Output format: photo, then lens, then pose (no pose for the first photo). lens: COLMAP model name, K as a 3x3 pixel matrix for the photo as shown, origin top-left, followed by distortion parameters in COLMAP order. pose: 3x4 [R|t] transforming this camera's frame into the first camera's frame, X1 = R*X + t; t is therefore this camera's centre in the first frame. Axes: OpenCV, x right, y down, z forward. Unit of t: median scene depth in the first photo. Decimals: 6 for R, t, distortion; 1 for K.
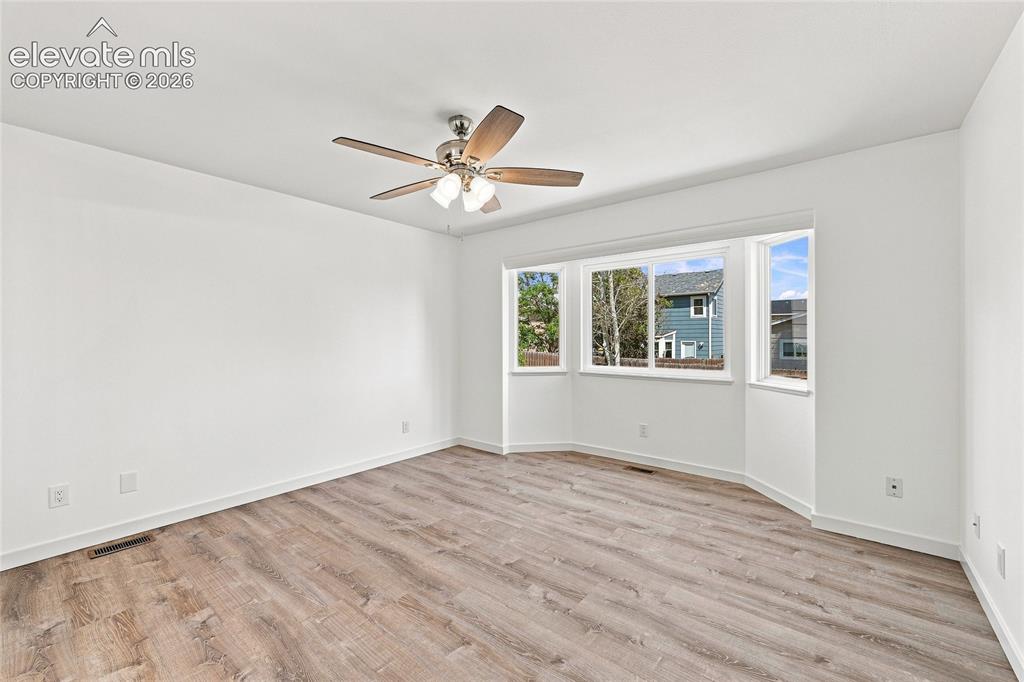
lens RADIAL K [[413.6, 0, 513.6], [0, 413.6, 337.7], [0, 0, 1]] dist [-0.008165, -0.000133]
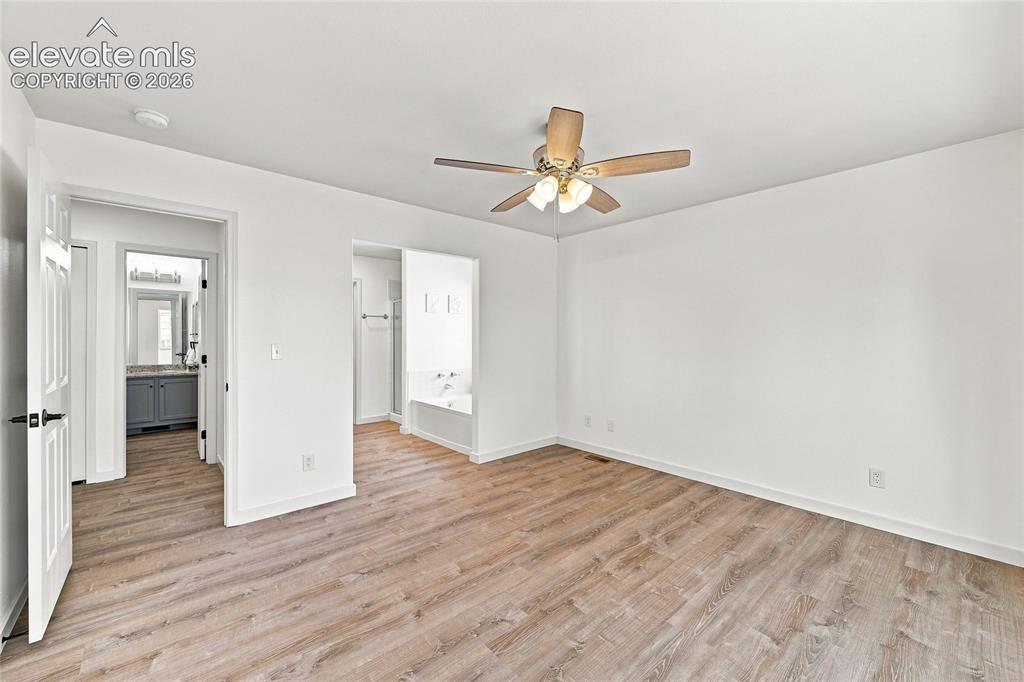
lens RADIAL K [[413.6, 0, 513.6], [0, 413.6, 337.7], [0, 0, 1]] dist [-0.008165, -0.000133]
pose [[-0.176872, 0.004192, -0.984225, 0.749671], [-0.004320, 0.999978, 0.005035, -0.000617], [0.984224, 0.005143, -0.176850, 0.915400]]
